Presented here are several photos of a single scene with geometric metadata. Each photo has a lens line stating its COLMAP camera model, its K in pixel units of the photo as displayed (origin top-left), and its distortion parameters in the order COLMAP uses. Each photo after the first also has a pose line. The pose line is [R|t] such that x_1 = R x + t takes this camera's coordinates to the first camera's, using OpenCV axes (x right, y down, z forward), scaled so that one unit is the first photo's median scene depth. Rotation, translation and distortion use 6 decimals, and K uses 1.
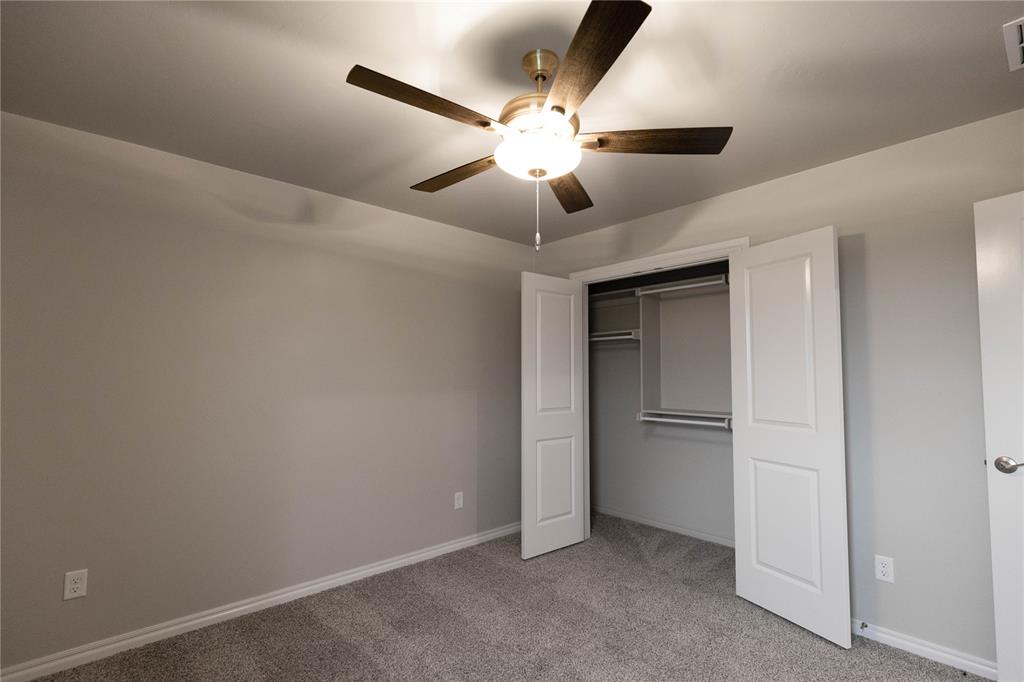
lens RADIAL K [[465.3, 0, 507.5], [0, 465.3, 349.9], [0, 0, 1]] dist [0.015015, 0.000051]
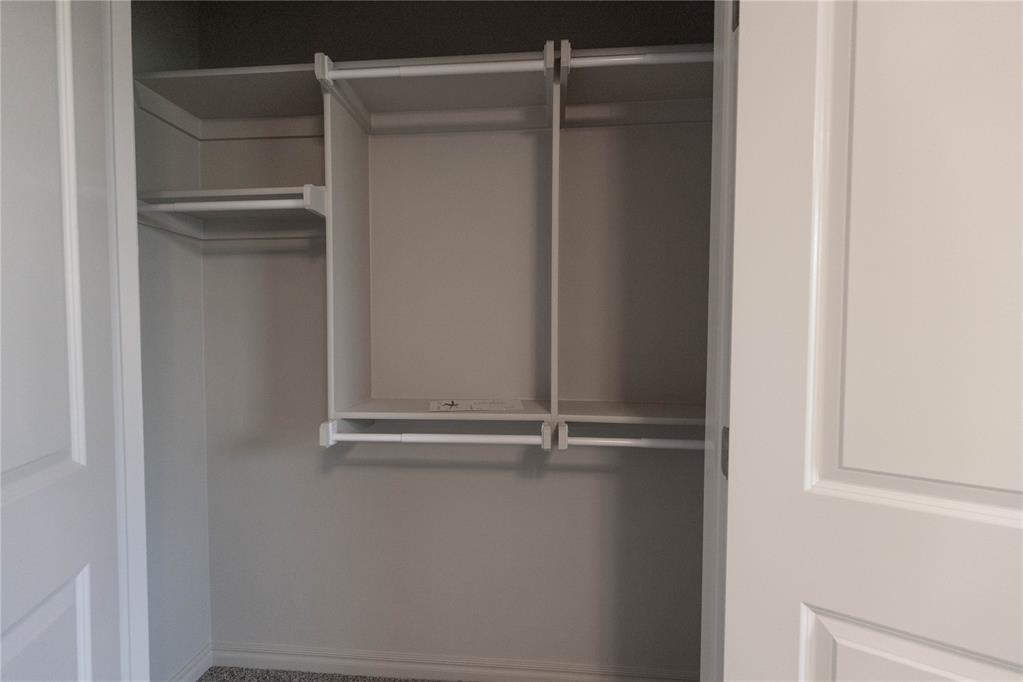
lens RADIAL K [[464.8, 0, 507.0], [0, 464.8, 349.9], [0, 0, 1]] dist [0.015015, 0.000051]
pose [[0.732650, -0.030490, 0.679922, 0.142266], [-0.037595, 0.995658, 0.085160, 0.044501], [-0.679566, -0.087955, 0.728322, 0.646192]]
